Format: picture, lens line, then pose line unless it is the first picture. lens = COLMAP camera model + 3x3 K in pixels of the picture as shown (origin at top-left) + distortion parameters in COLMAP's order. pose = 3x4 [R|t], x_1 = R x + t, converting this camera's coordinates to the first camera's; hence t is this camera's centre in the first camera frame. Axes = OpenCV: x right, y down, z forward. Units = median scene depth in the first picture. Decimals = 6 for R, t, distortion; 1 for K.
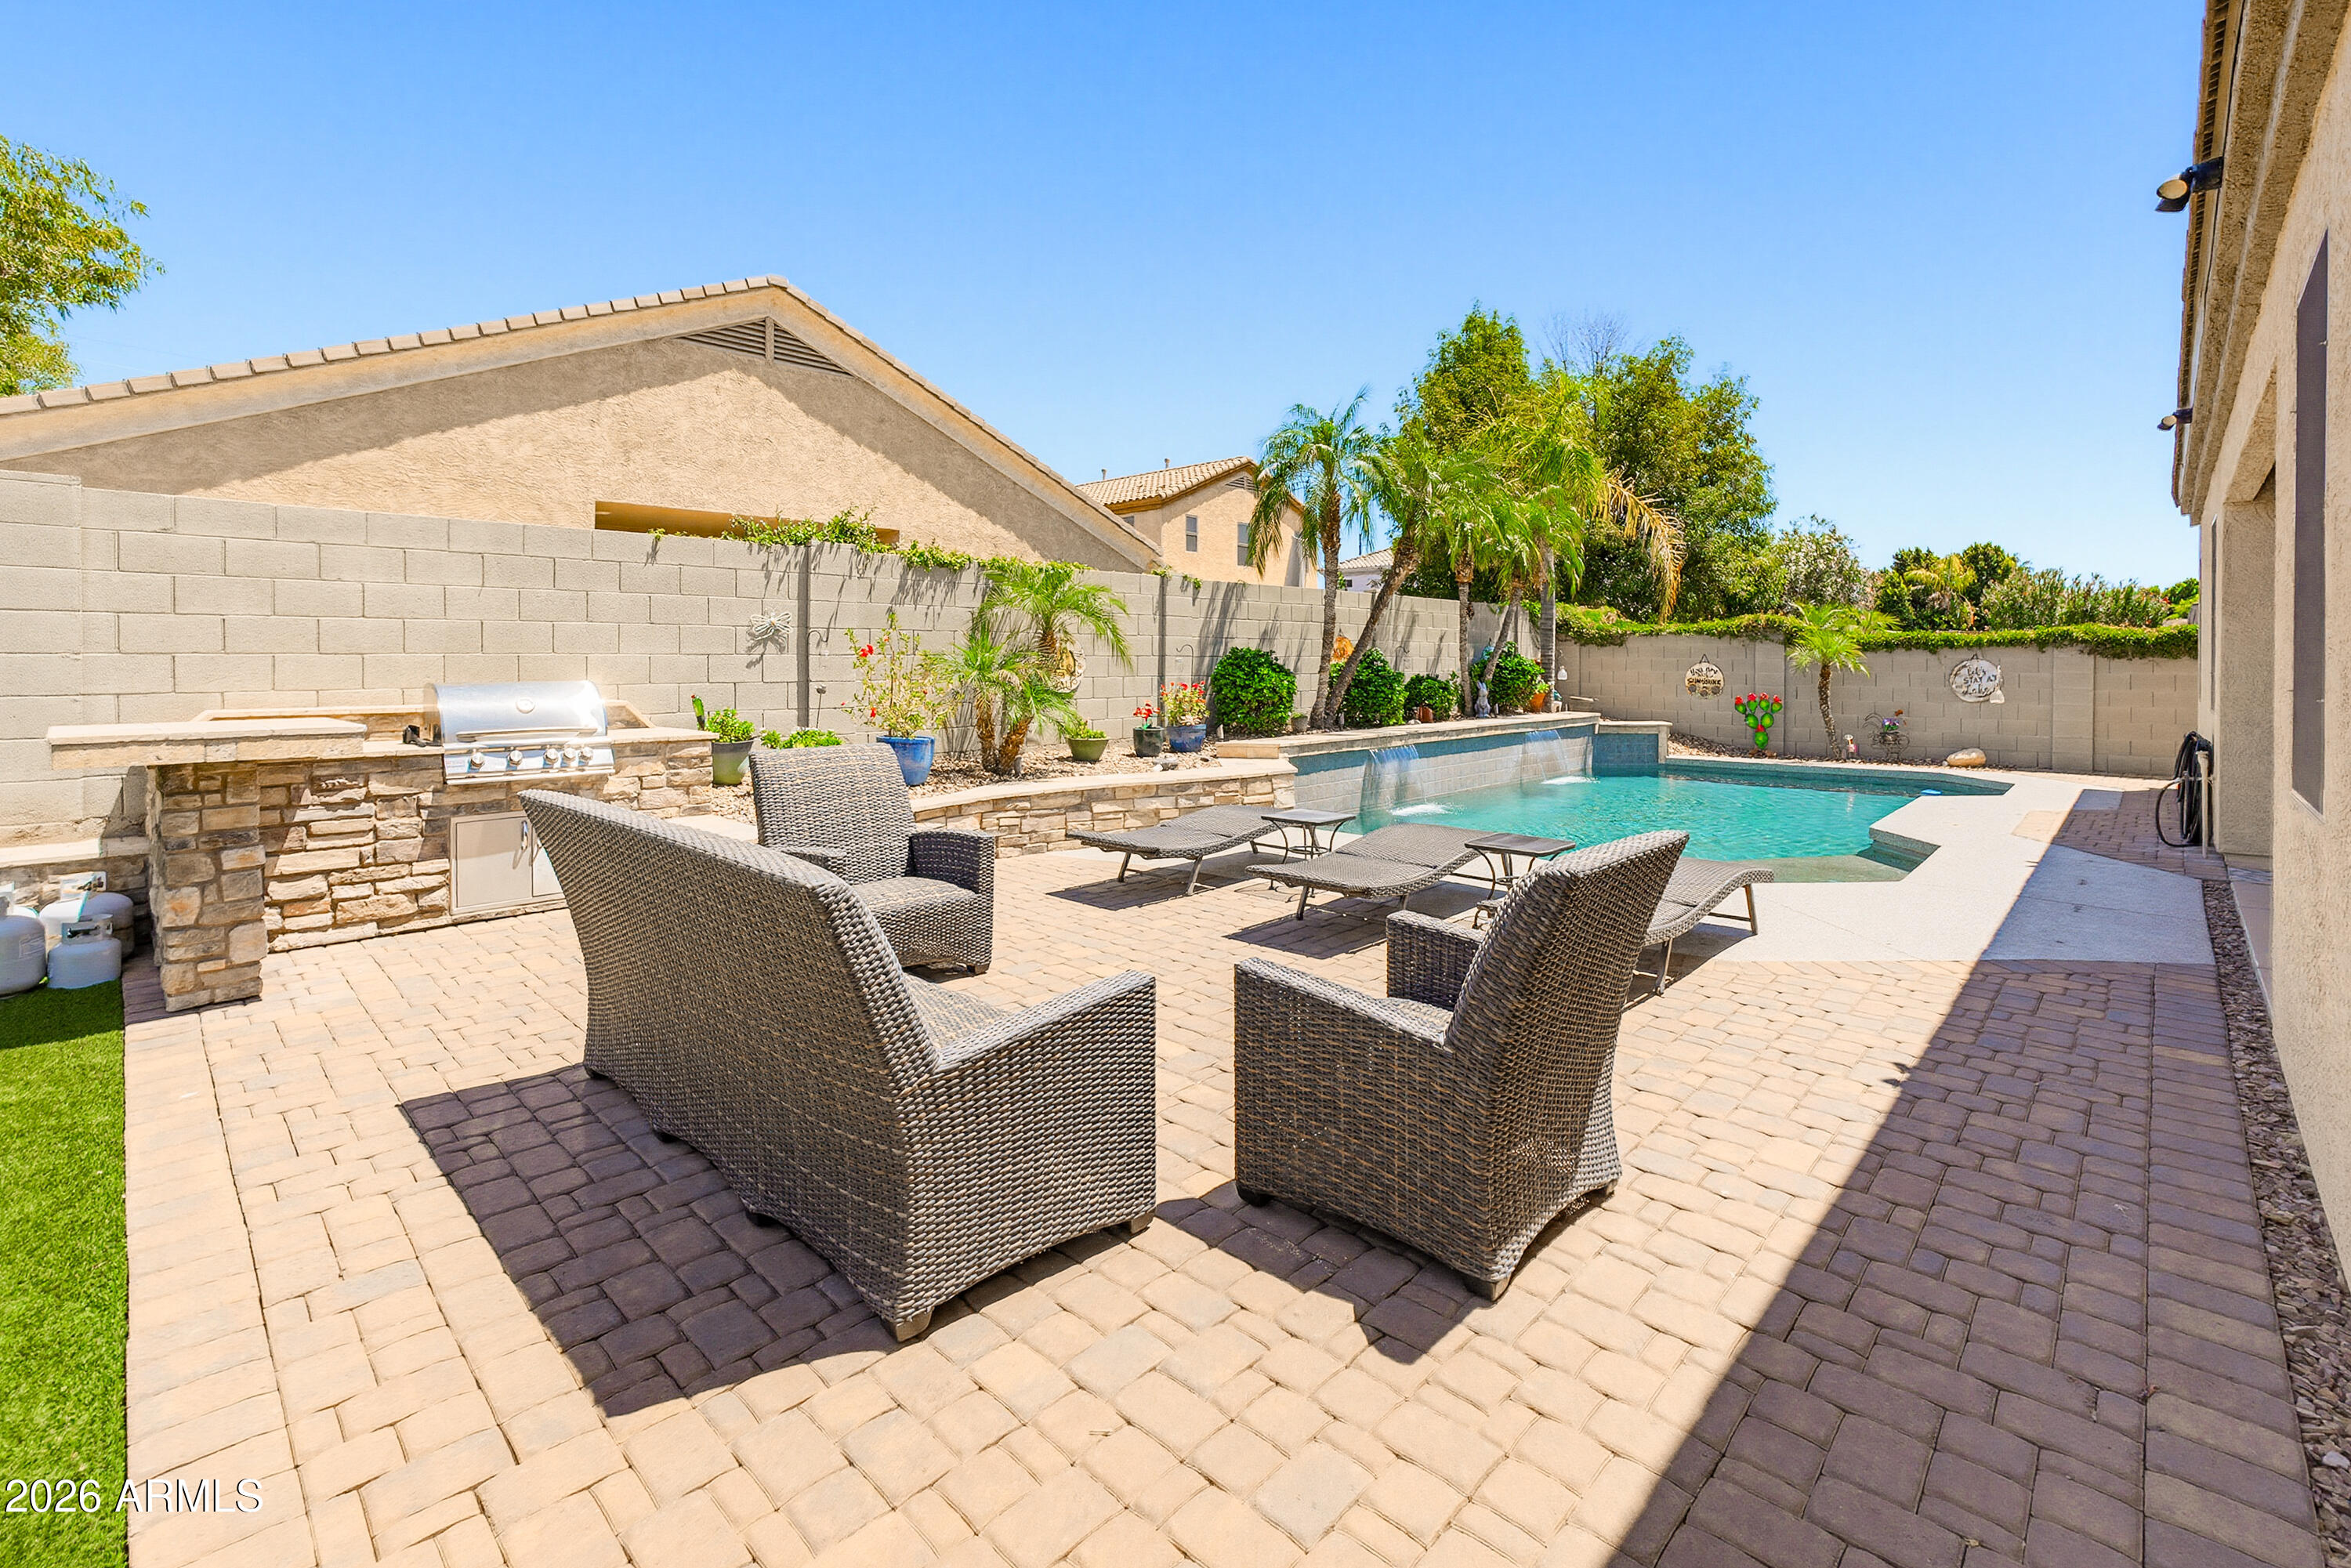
lens RADIAL K [[1062.3, 0, 1167.7], [0, 1062.3, 663.9], [0, 0, 1]] dist [-0.028331, 0.011495]
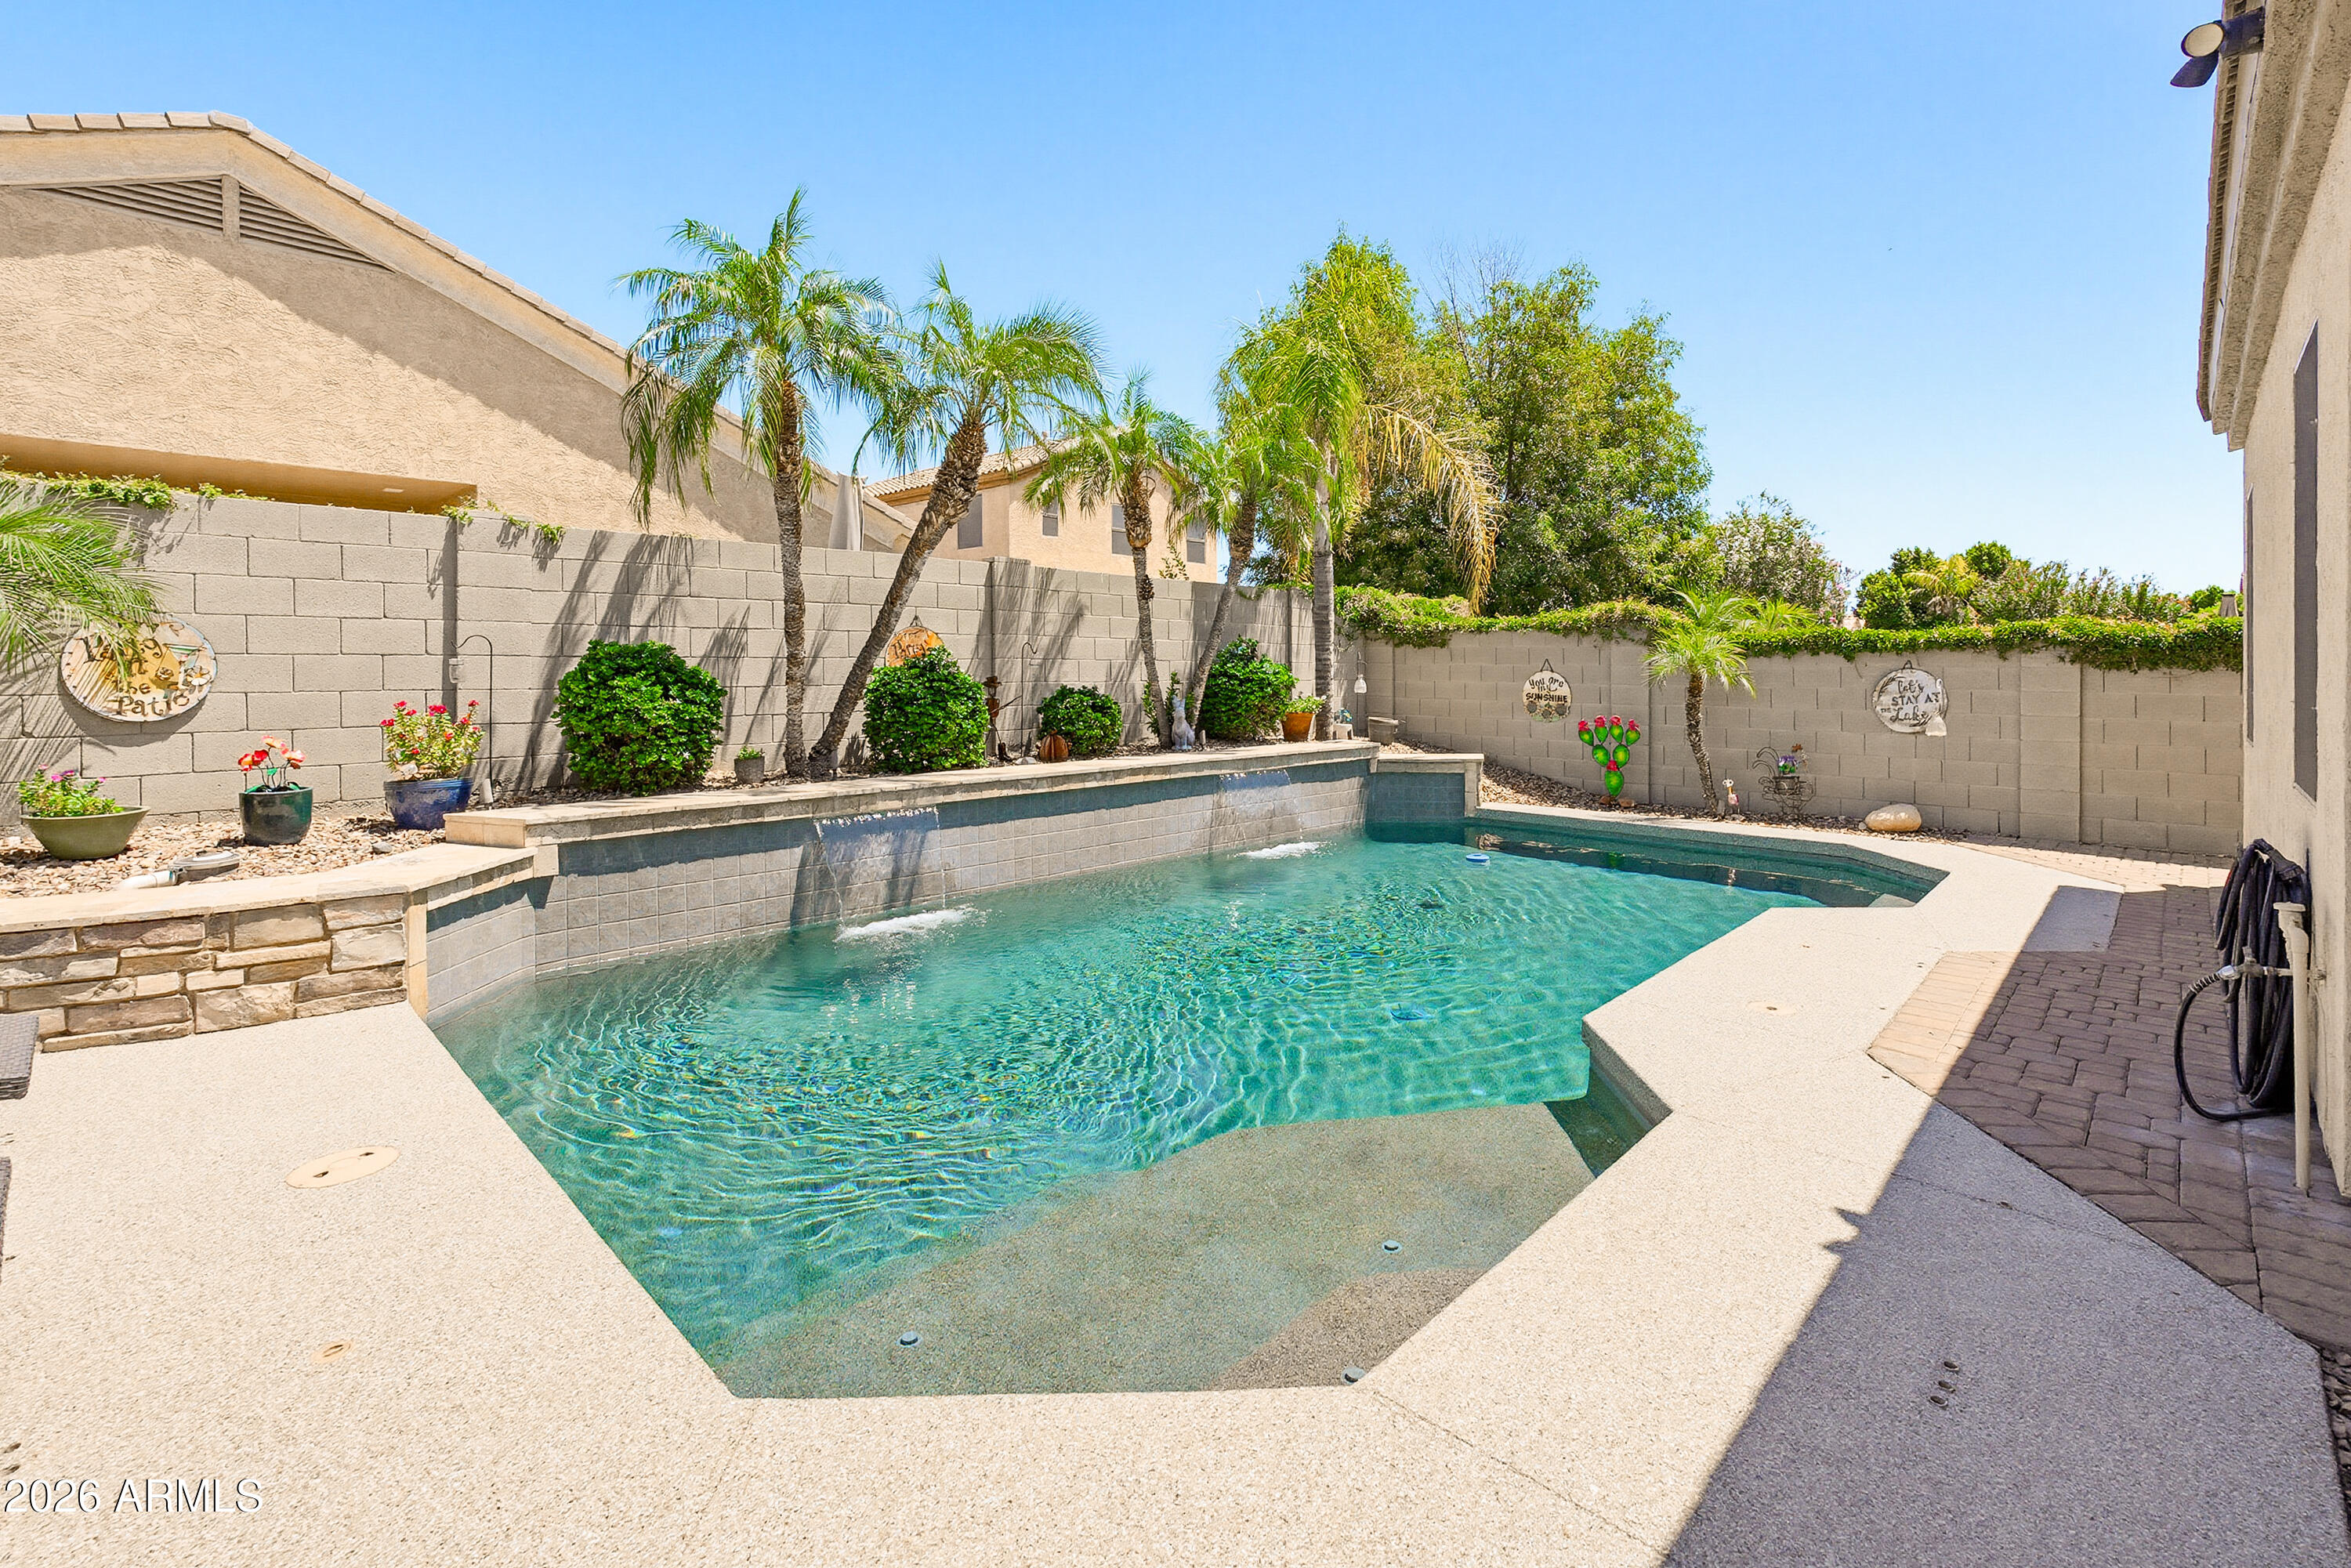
lens RADIAL K [[1062.3, 0, 1203.2], [0, 1062.3, 649.4], [0, 0, 1]] dist [-0.028331, 0.011495]
pose [[0.999941, 0.007151, 0.008233, 0.377845], [-0.007018, 0.999846, -0.016067, -0.003814], [-0.008347, 0.016008, 0.999837, 0.399623]]
